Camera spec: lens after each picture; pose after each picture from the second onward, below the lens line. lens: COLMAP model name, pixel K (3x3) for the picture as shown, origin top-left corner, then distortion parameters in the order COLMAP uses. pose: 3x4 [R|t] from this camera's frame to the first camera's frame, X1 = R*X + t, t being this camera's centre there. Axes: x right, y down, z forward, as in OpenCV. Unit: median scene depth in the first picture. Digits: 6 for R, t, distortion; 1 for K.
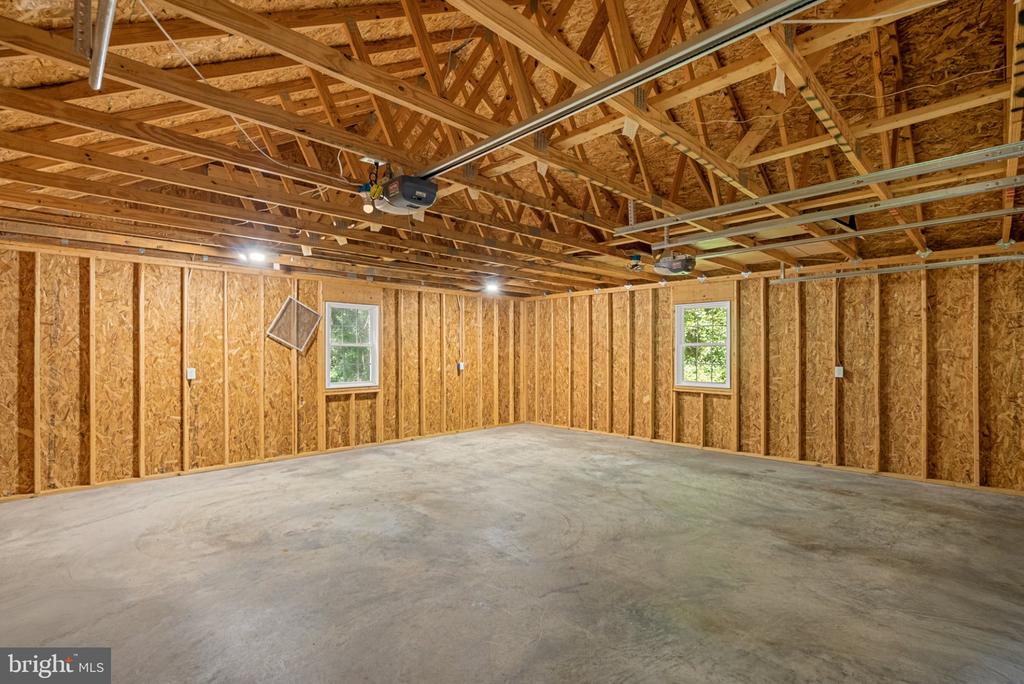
lens RADIAL K [[473.3, 0, 513.6], [0, 473.3, 351.8], [0, 0, 1]] dist [0.002238, 0.000208]
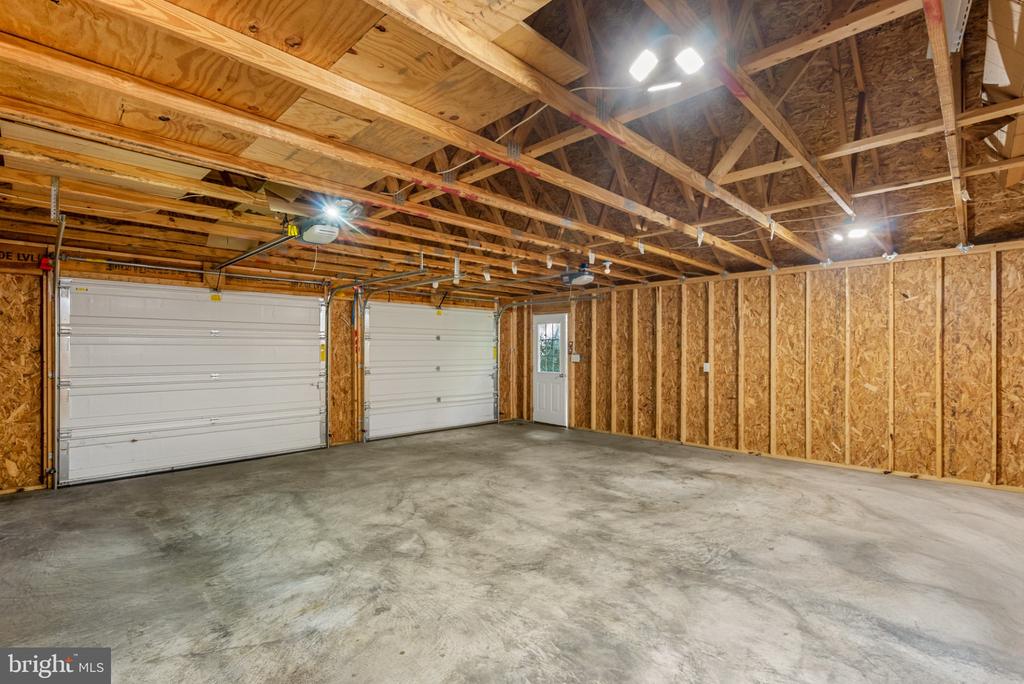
lens RADIAL K [[473.3, 0, 513.6], [0, 473.3, 351.8], [0, 0, 1]] dist [0.002238, 0.000208]
pose [[-0.999891, 0.001510, -0.014666, 0.054808], [0.001438, 0.999987, 0.004871, 0.000855], [0.014673, 0.004850, -0.999881, 1.864302]]
